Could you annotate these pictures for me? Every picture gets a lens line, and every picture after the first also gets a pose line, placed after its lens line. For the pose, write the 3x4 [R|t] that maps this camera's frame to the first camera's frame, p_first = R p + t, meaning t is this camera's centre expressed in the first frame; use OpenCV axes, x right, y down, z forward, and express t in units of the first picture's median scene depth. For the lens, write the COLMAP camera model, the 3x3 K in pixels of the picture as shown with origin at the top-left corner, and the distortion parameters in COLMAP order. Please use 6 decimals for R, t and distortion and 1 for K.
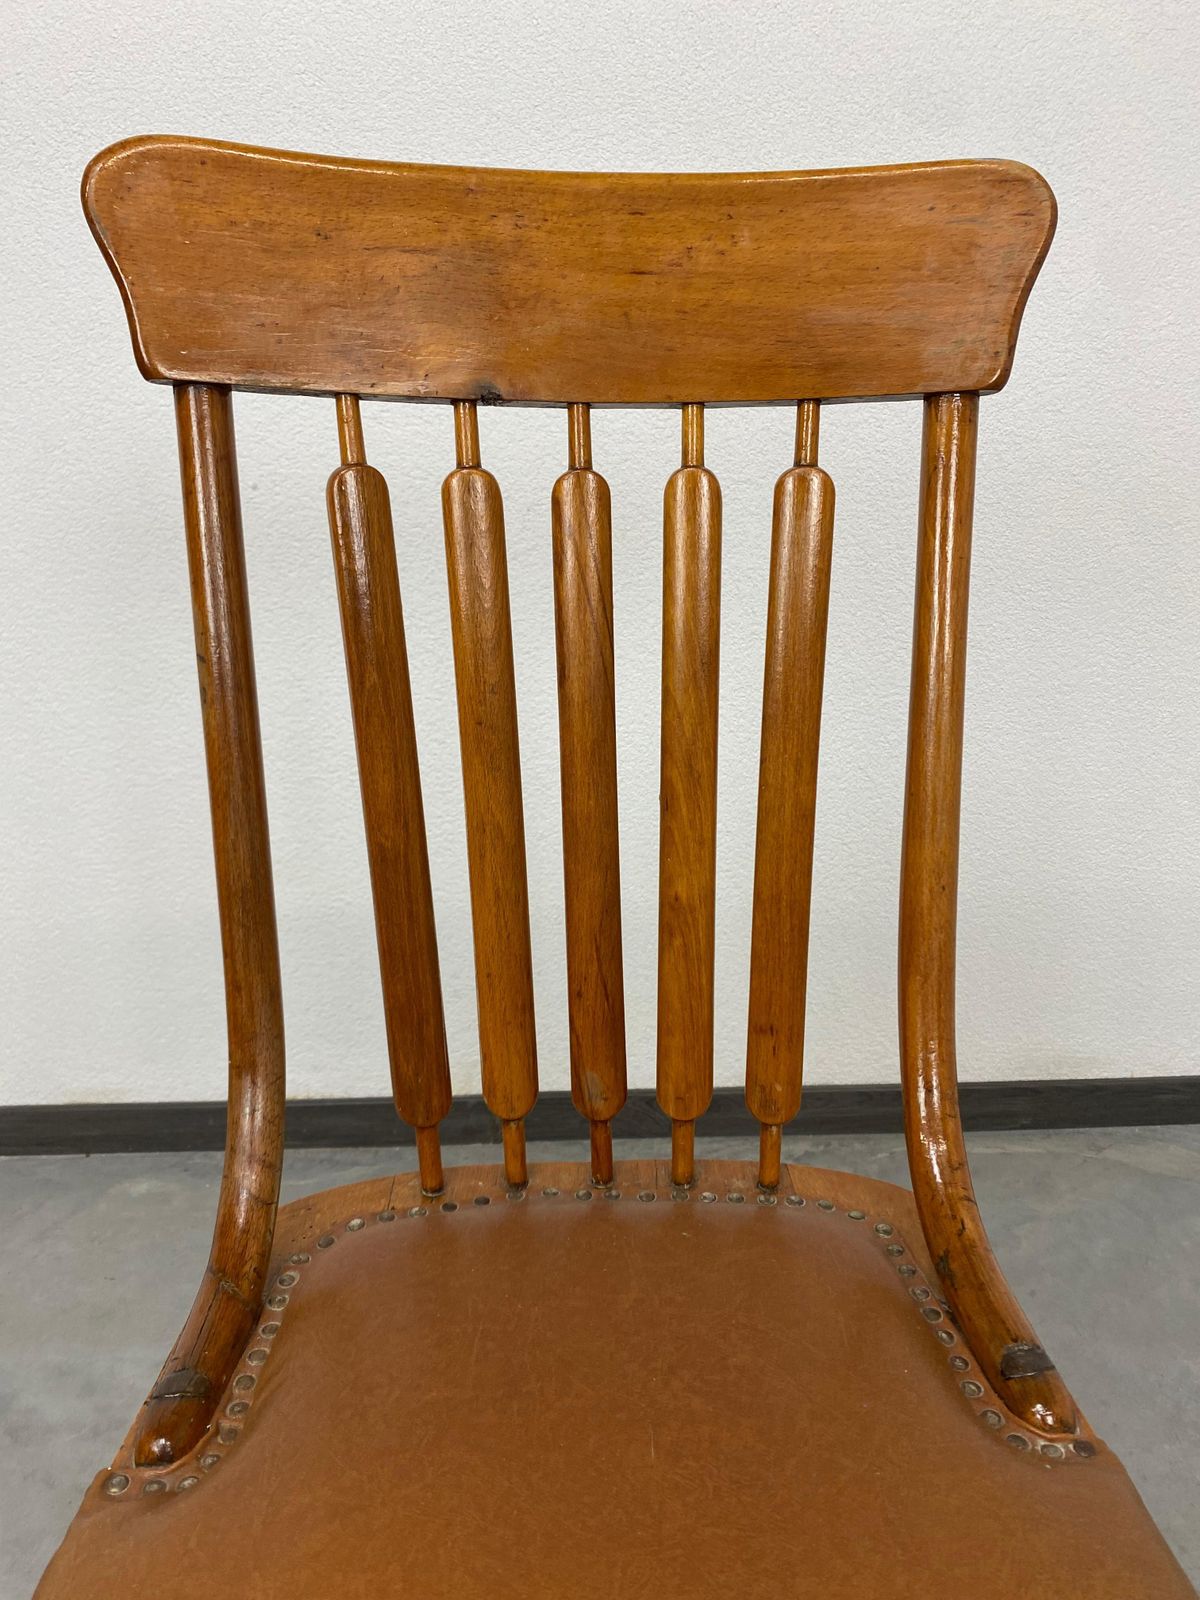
lens RADIAL K [[1193.3, 0, 595.1], [0, 1193.3, 778.3], [0, 0, 1]] dist [0.014761, -0.011521]
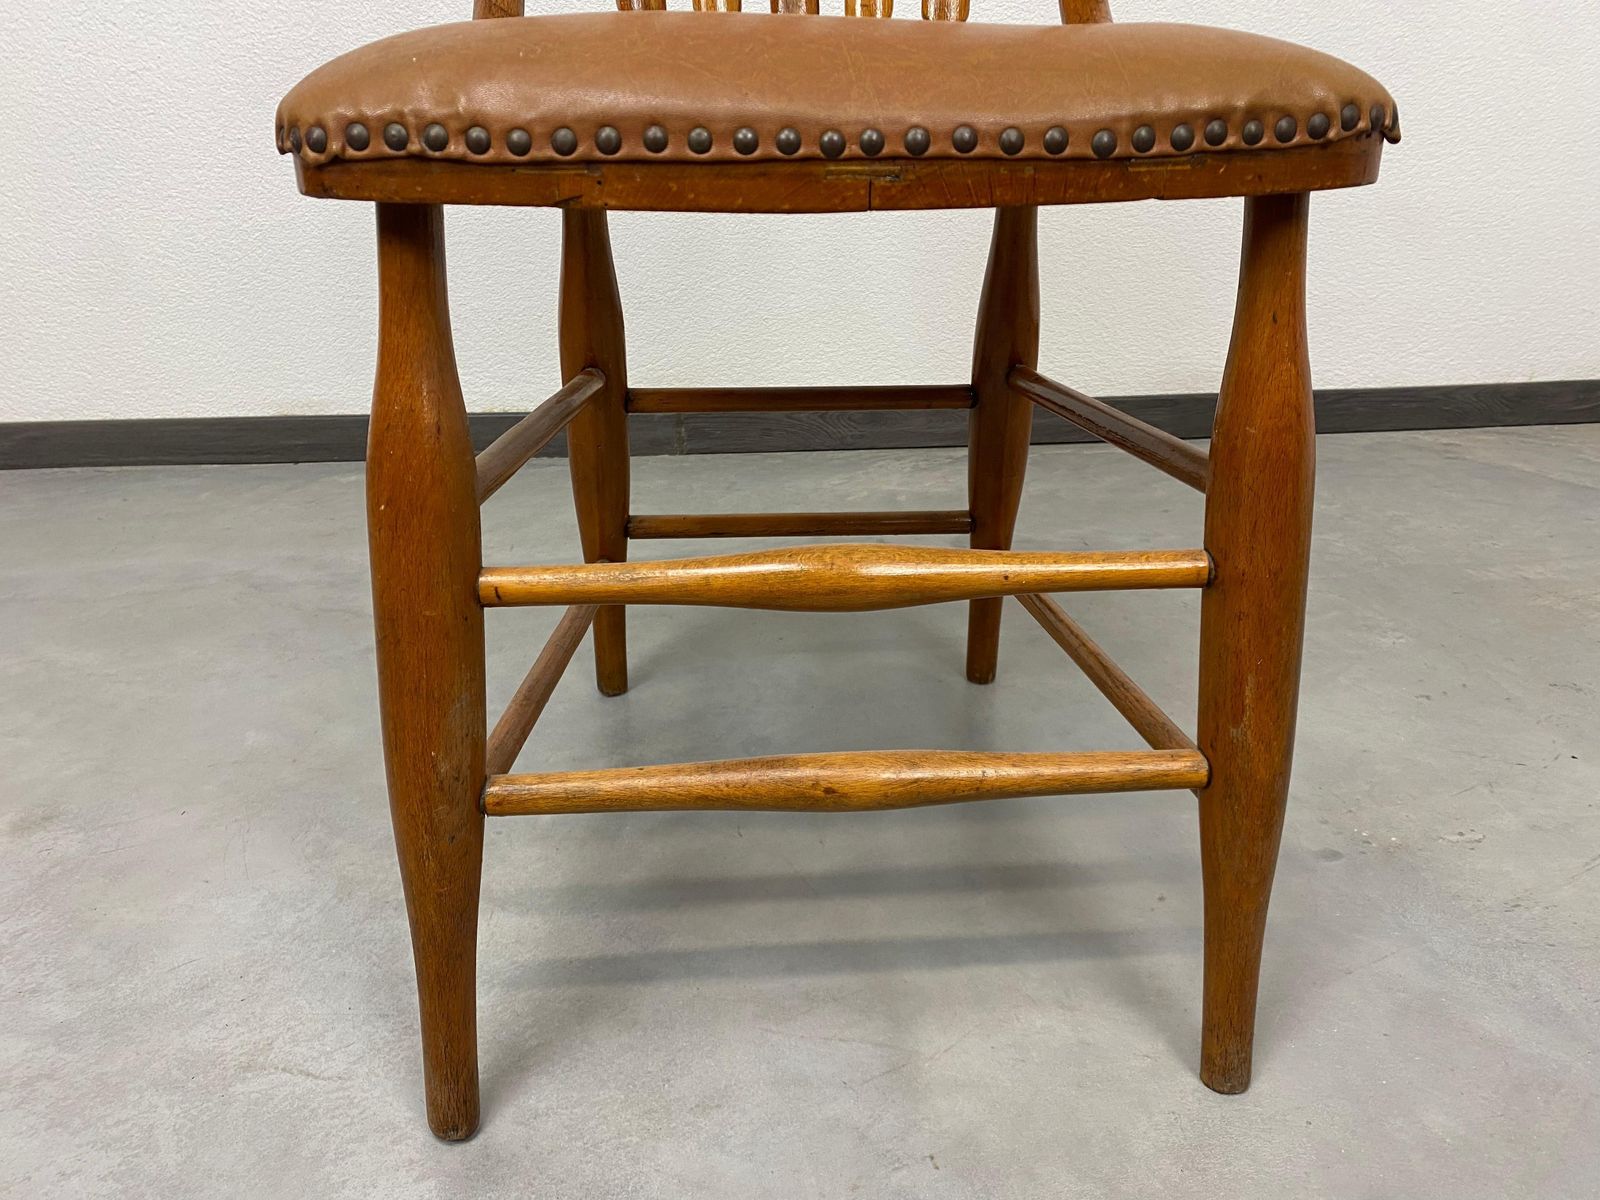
lens RADIAL K [[1193.3, 0, 811.7], [0, 1193.3, 580.5], [0, 0, 1]] dist [0.014761, -0.011521]
pose [[0.998879, -0.008656, 0.046543, -0.018988], [0.004021, 0.995102, 0.098773, 0.371425], [-0.047170, -0.098475, 0.994021, -0.105820]]
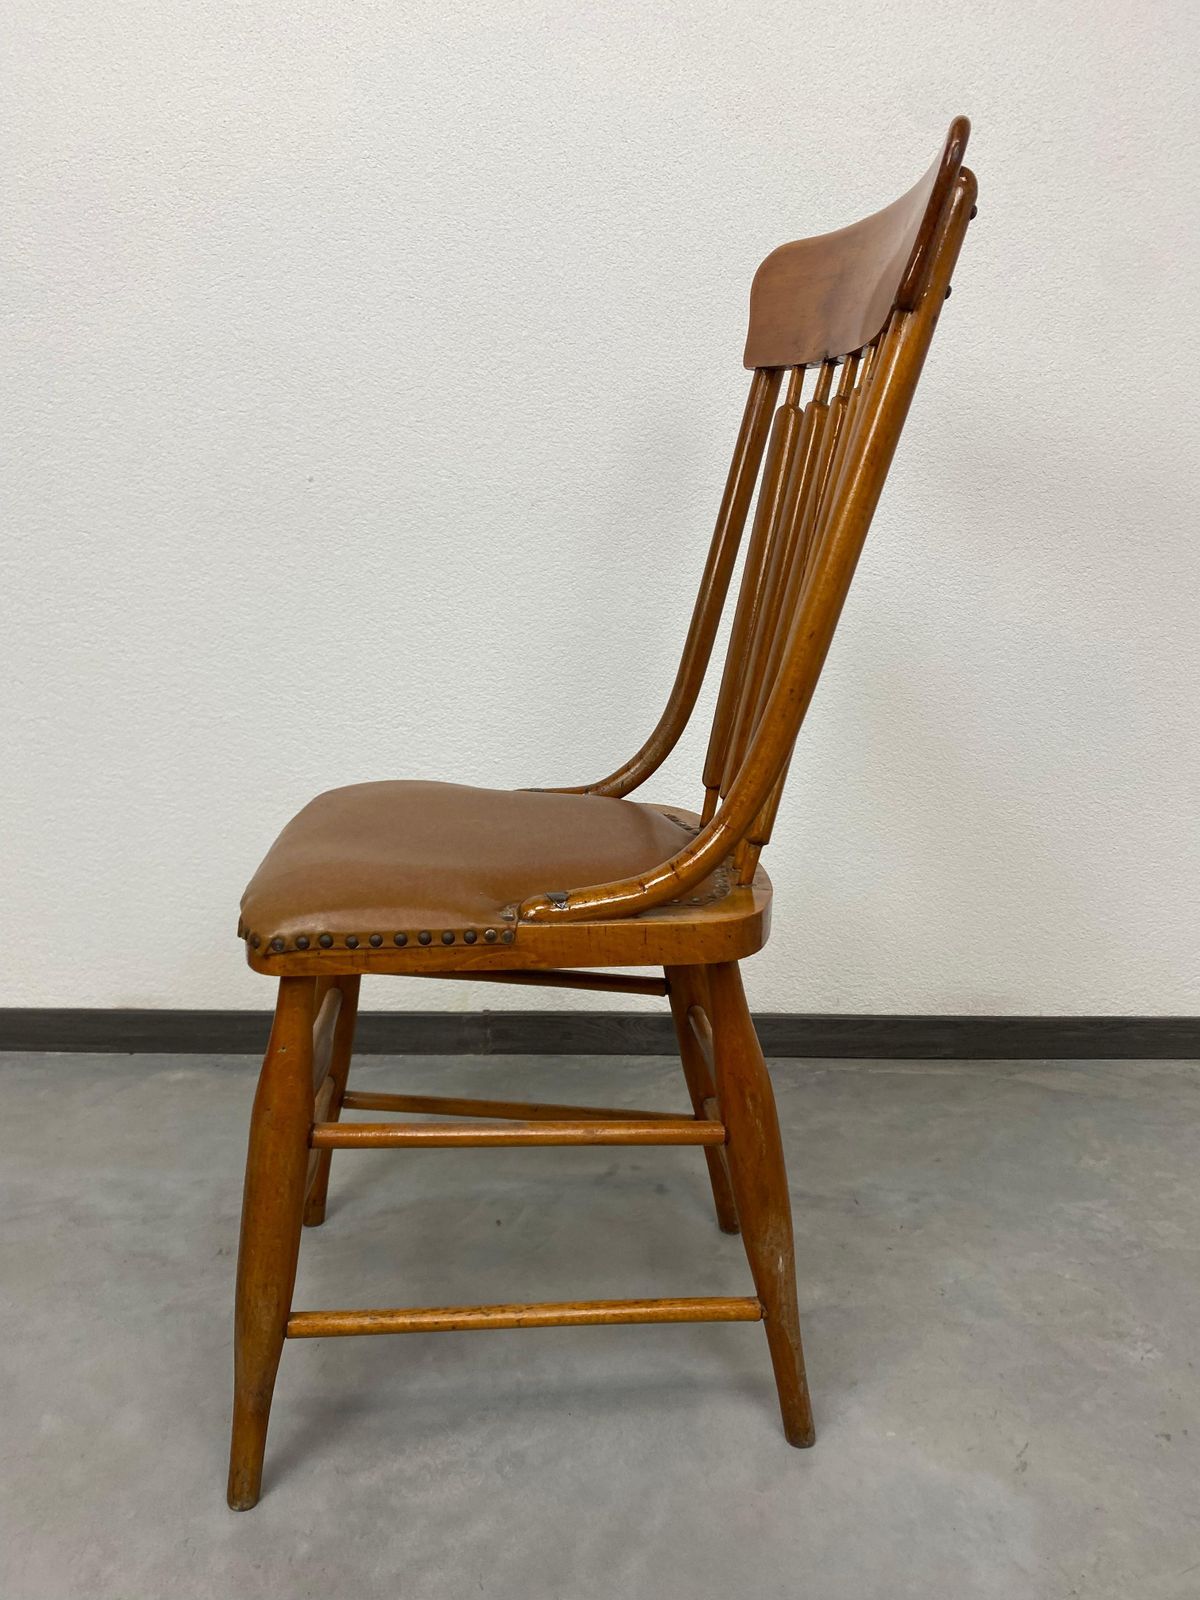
lens RADIAL K [[1193.3, 0, 594.3], [0, 1193.3, 790.4], [0, 0, 1]] dist [0.014761, -0.011521]
pose [[0.999520, 0.029810, -0.008428, 0.027635], [-0.030465, 0.995193, -0.093077, 0.183692], [0.005613, 0.093289, 0.995623, -0.197244]]
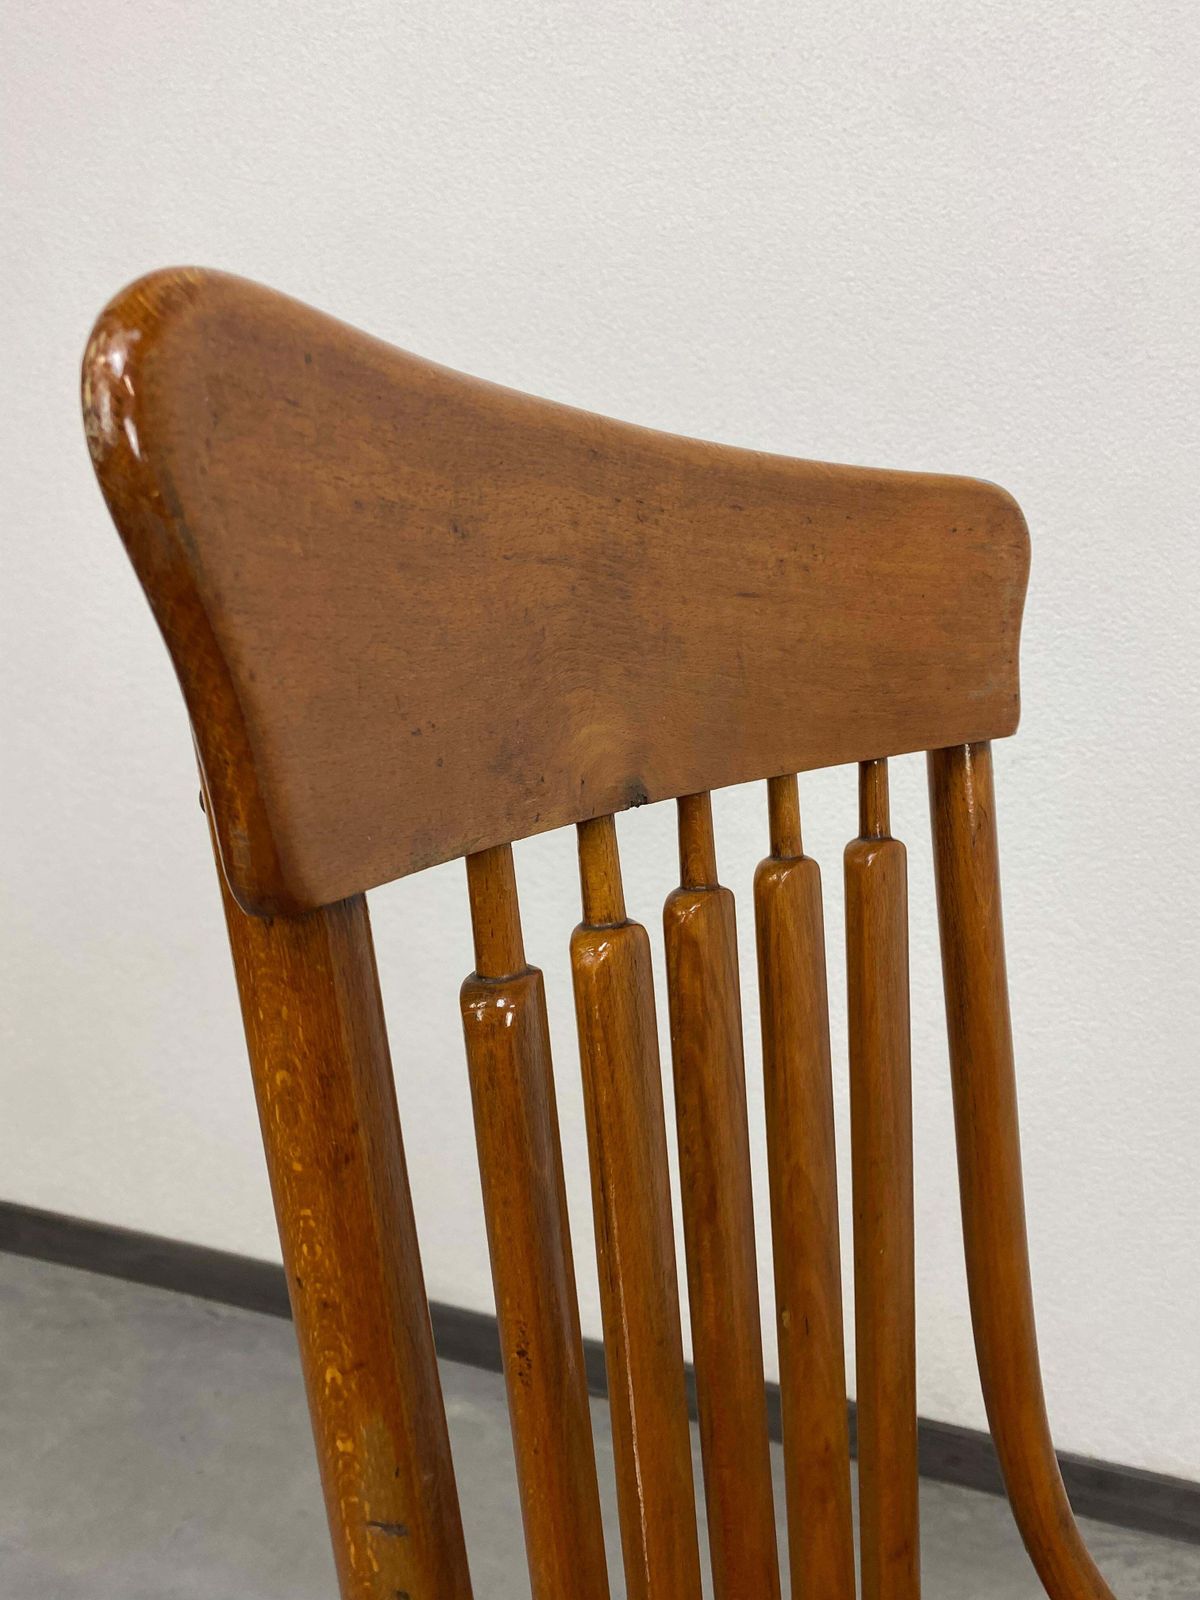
lens RADIAL K [[1193.3, 0, 629.8], [0, 1193.3, 785.7], [0, 0, 1]] dist [0.014761, -0.011521]
pose [[0.960883, 0.153828, -0.230306, -0.125371], [-0.172719, 0.982882, -0.064125, -0.107602], [0.216499, 0.101394, 0.971003, 0.097522]]
